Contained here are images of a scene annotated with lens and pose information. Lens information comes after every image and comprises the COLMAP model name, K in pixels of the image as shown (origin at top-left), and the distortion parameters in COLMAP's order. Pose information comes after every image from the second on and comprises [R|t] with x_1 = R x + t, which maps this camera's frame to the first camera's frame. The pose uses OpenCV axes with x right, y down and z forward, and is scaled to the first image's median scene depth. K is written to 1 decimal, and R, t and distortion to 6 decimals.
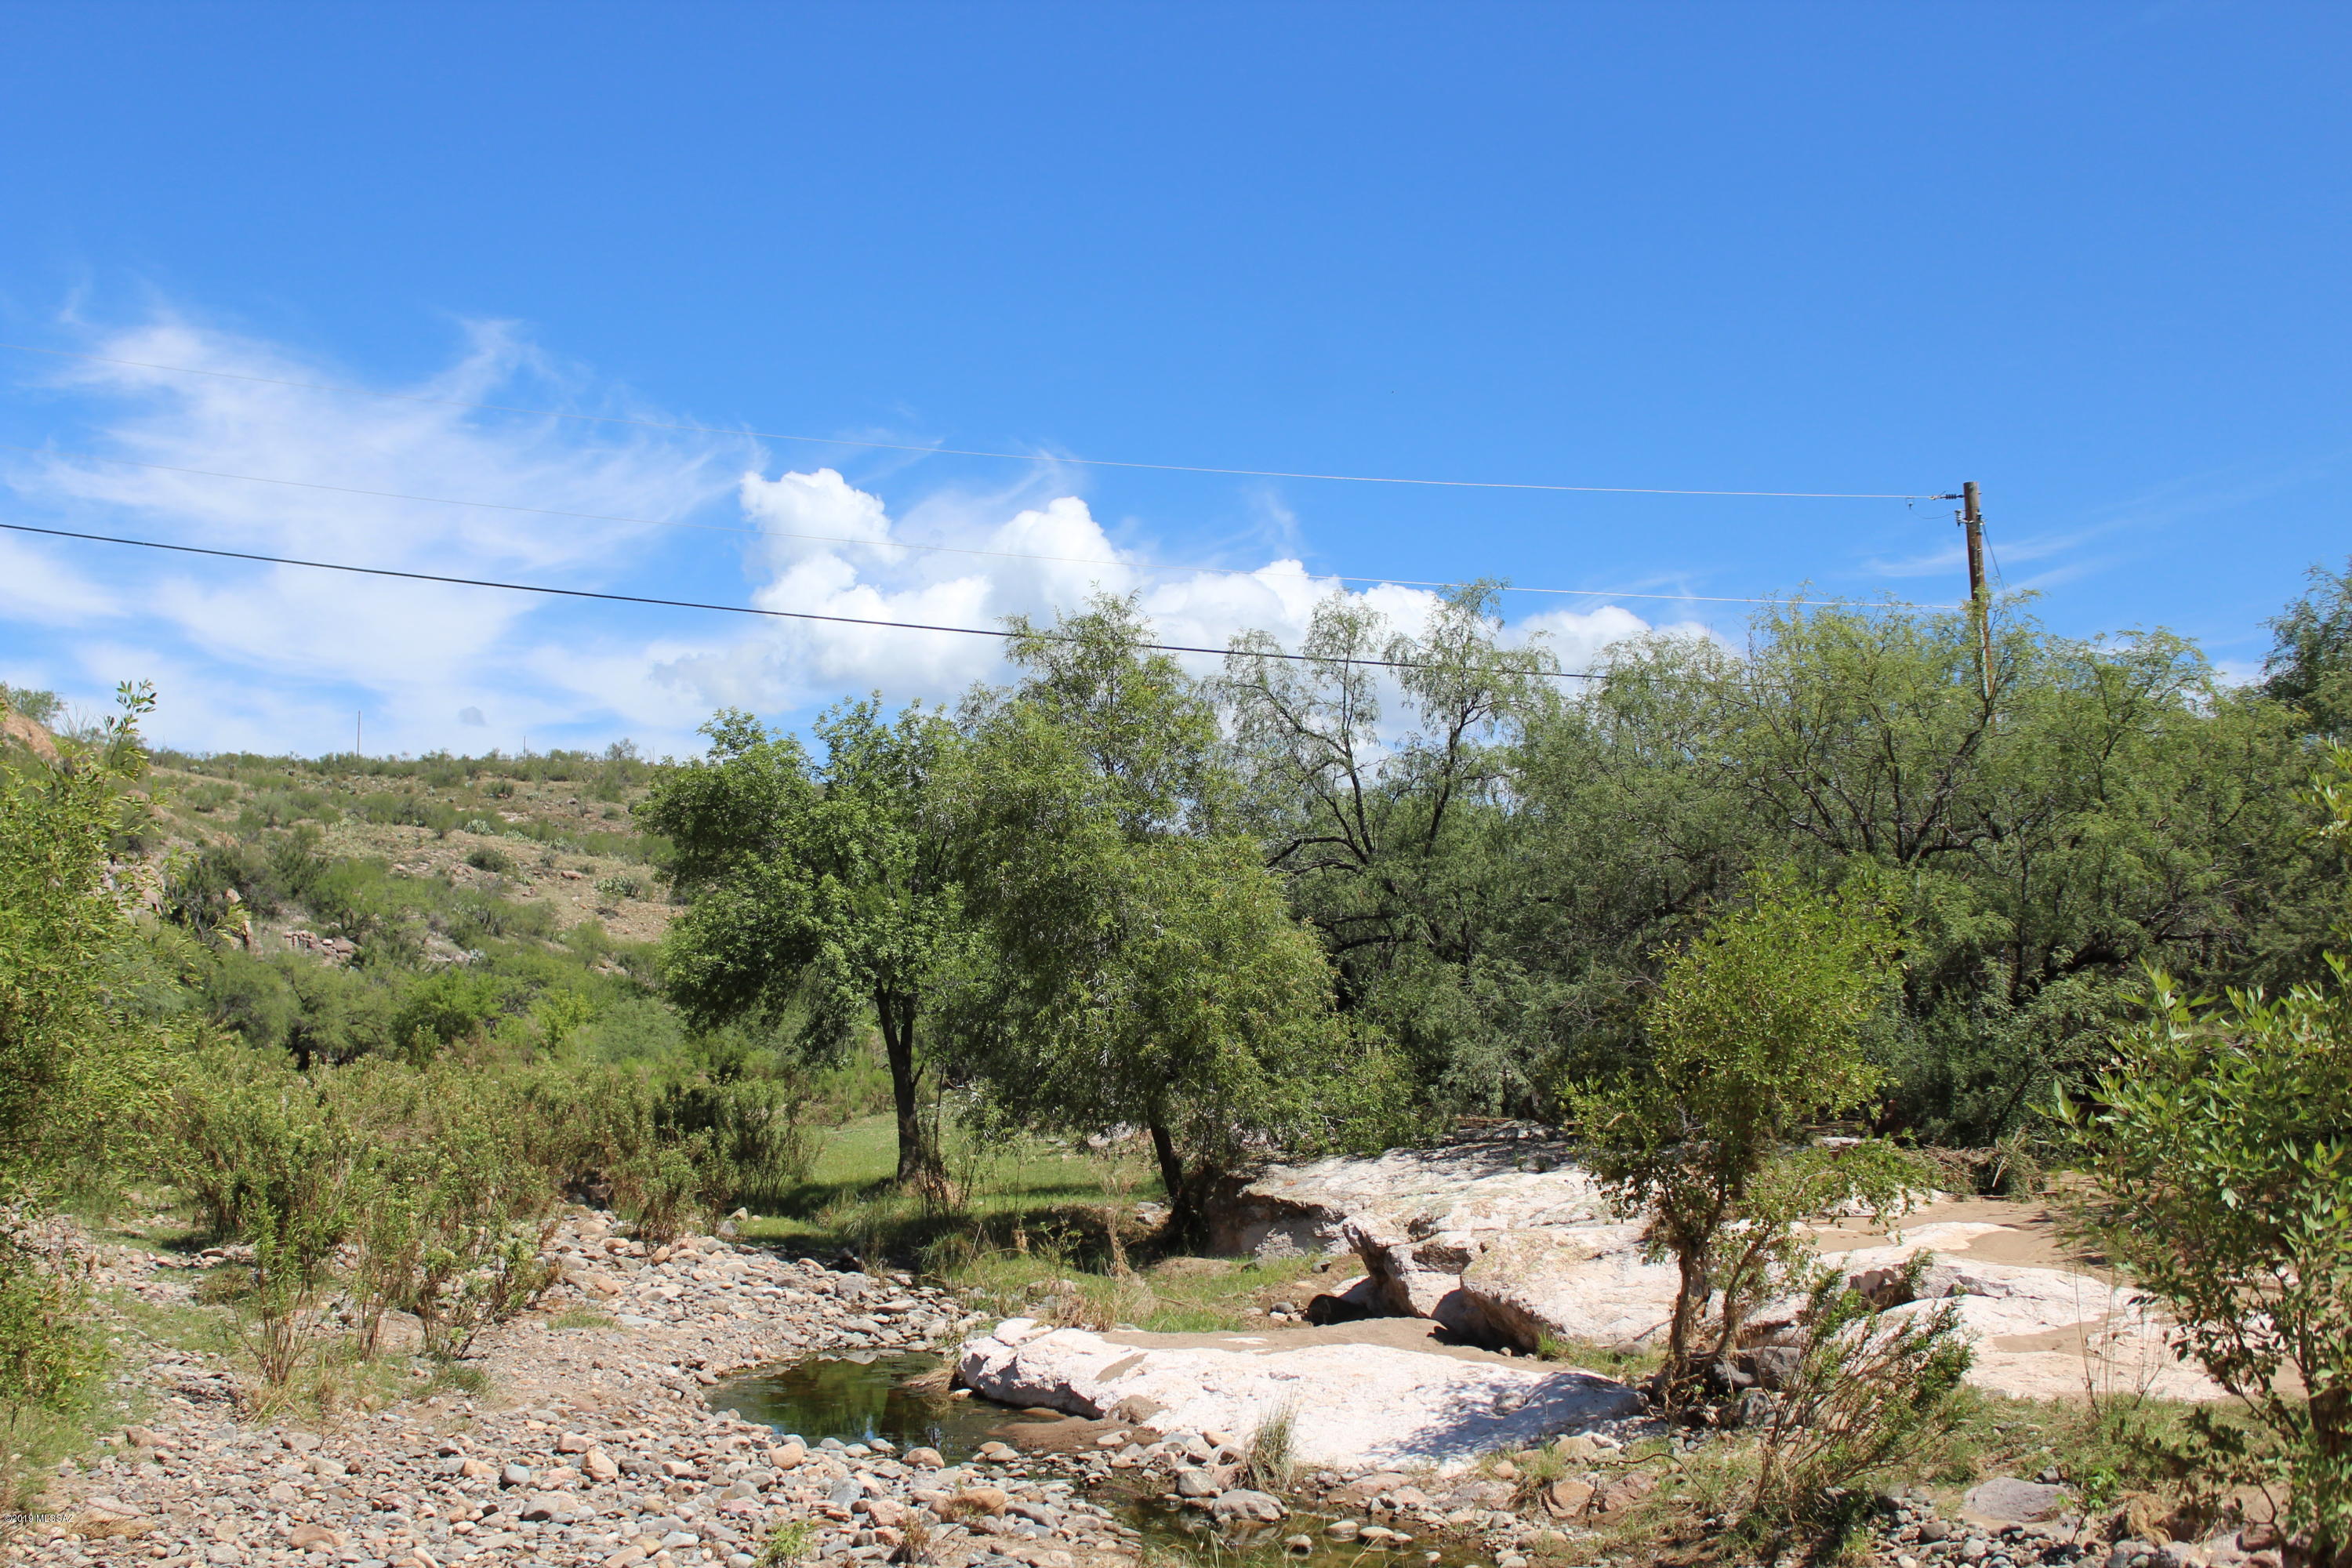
lens RADIAL K [[2585.2, 0, 1176.0], [0, 2585.2, 784.0], [0, 0, 1]] dist [-0.121641, 0.145406]
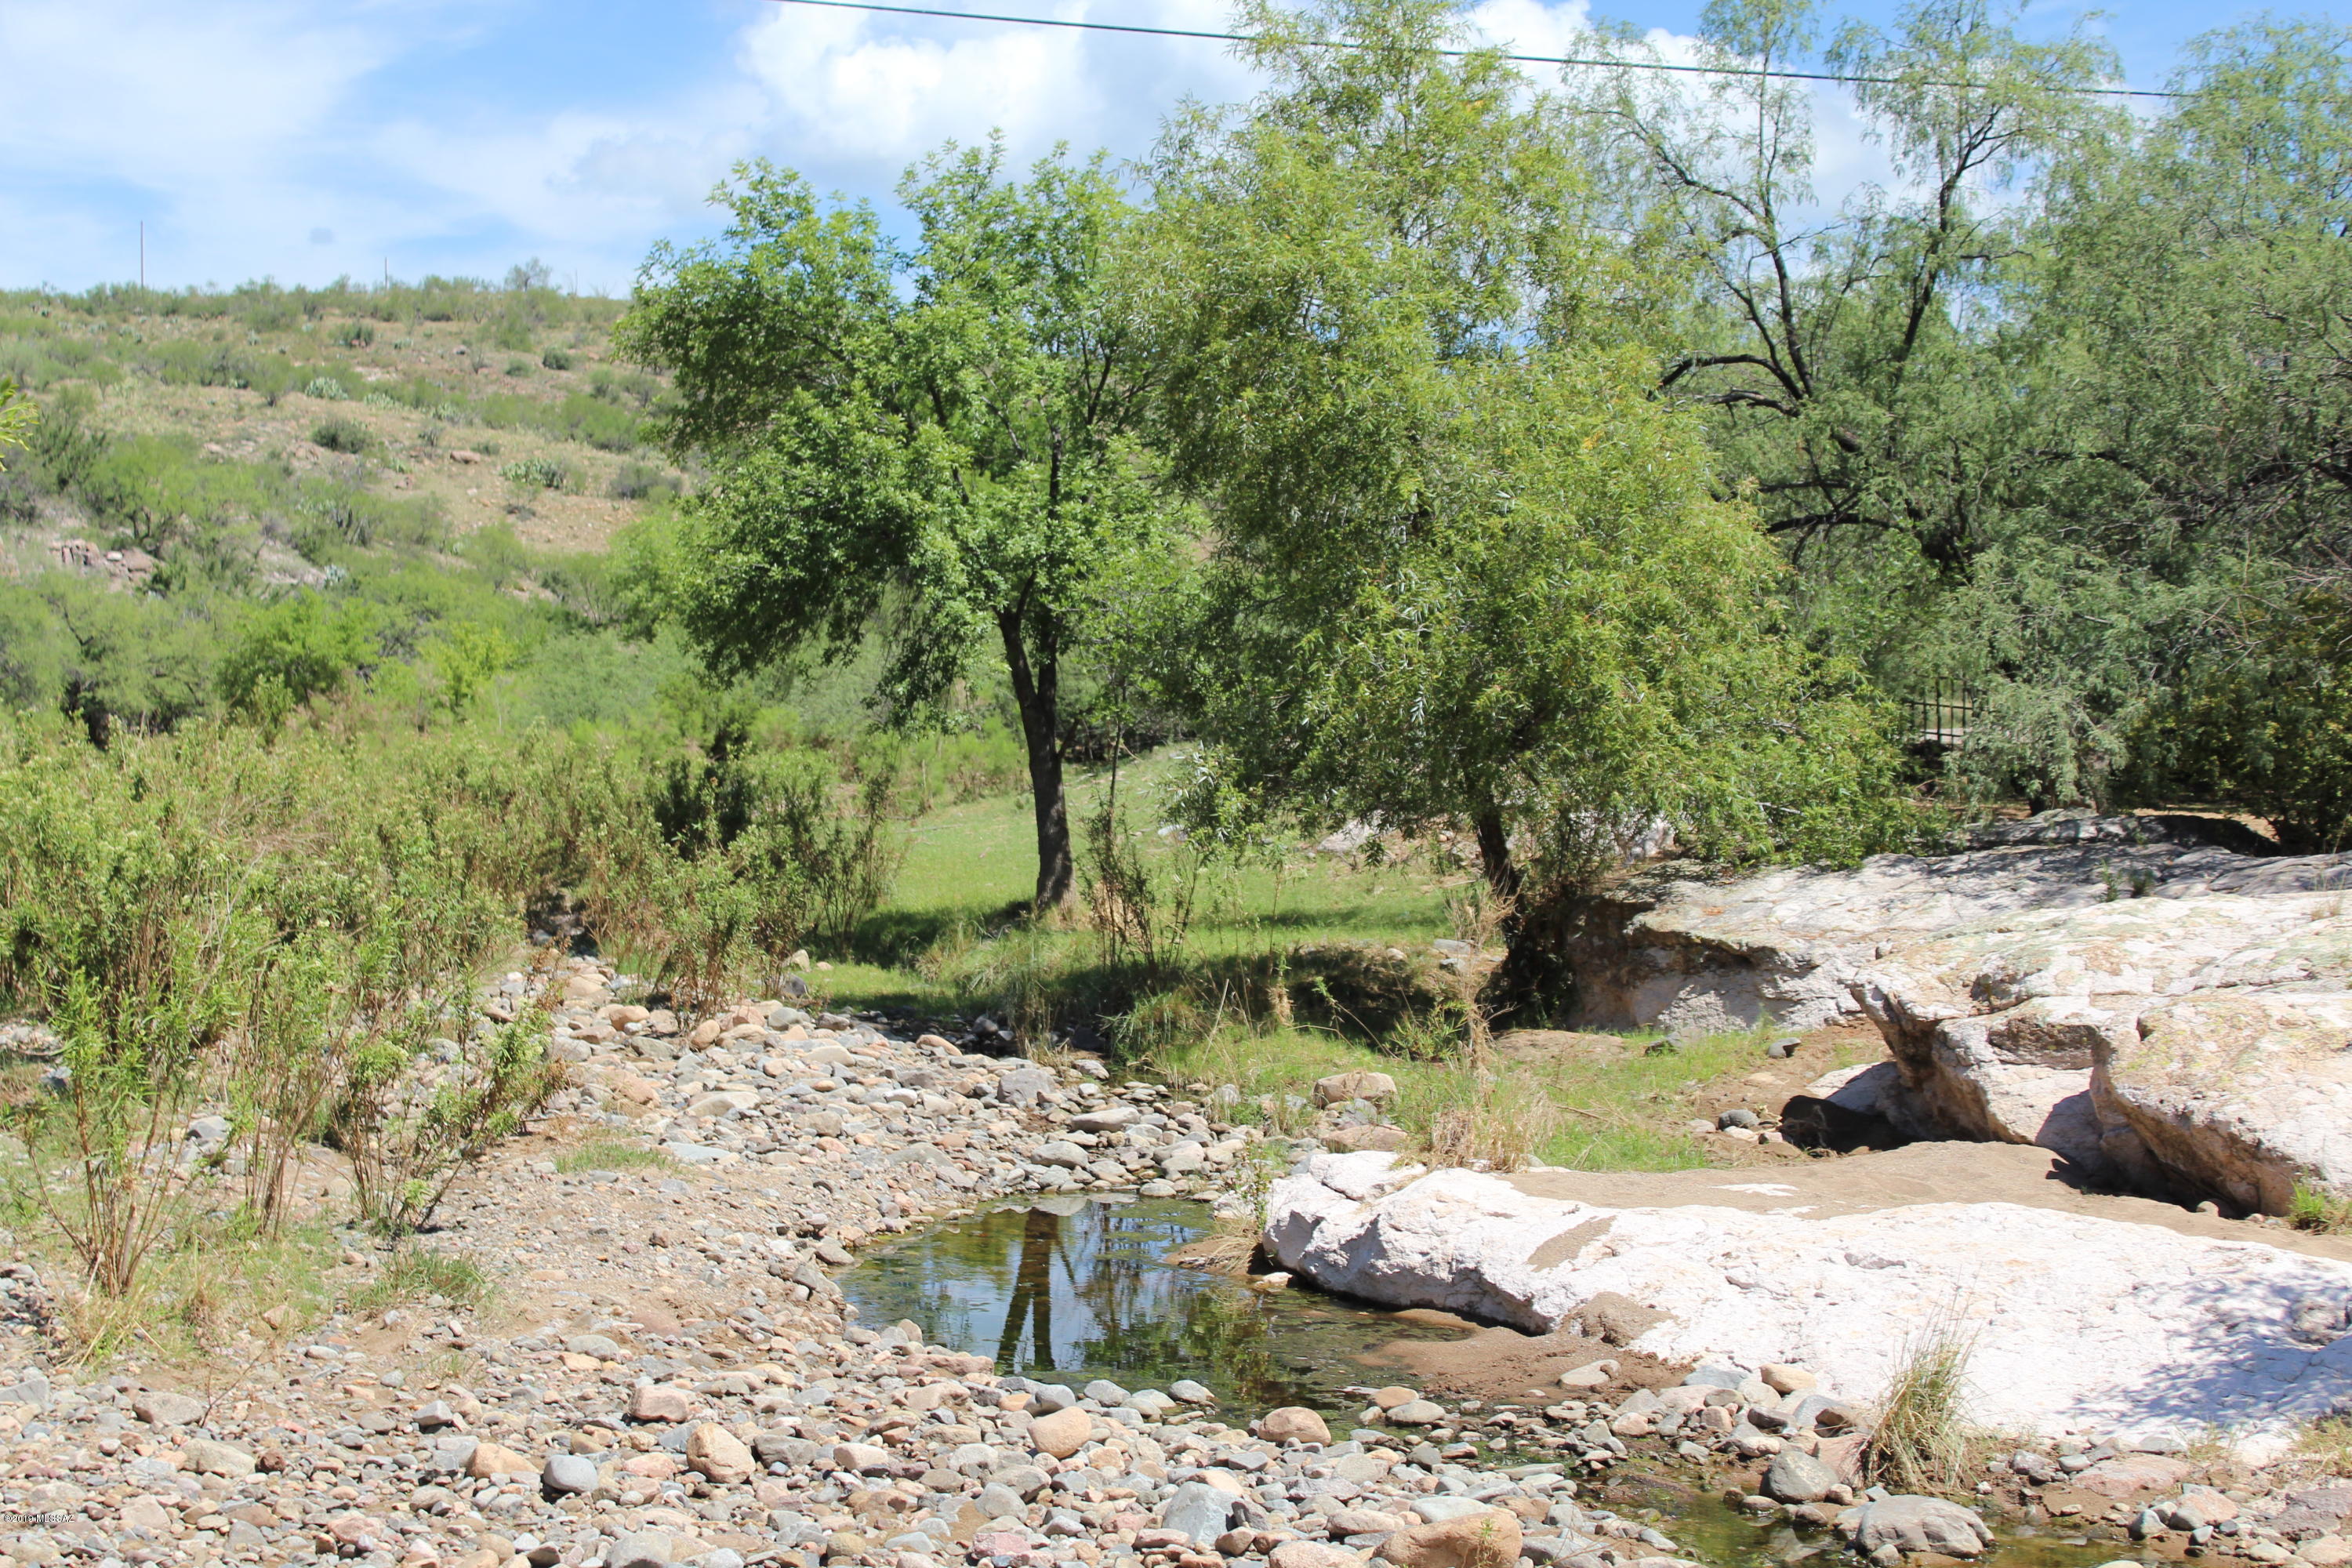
lens RADIAL K [[3760.4, 0, 1176.0], [0, 3760.4, 784.0], [0, 0, 1]] dist [-0.026023, 0.119598]
pose [[0.999013, -0.004226, -0.044217, -0.046287], [0.009635, 0.992380, 0.122836, 0.013720], [0.043361, -0.123141, 0.991441, 0.112718]]
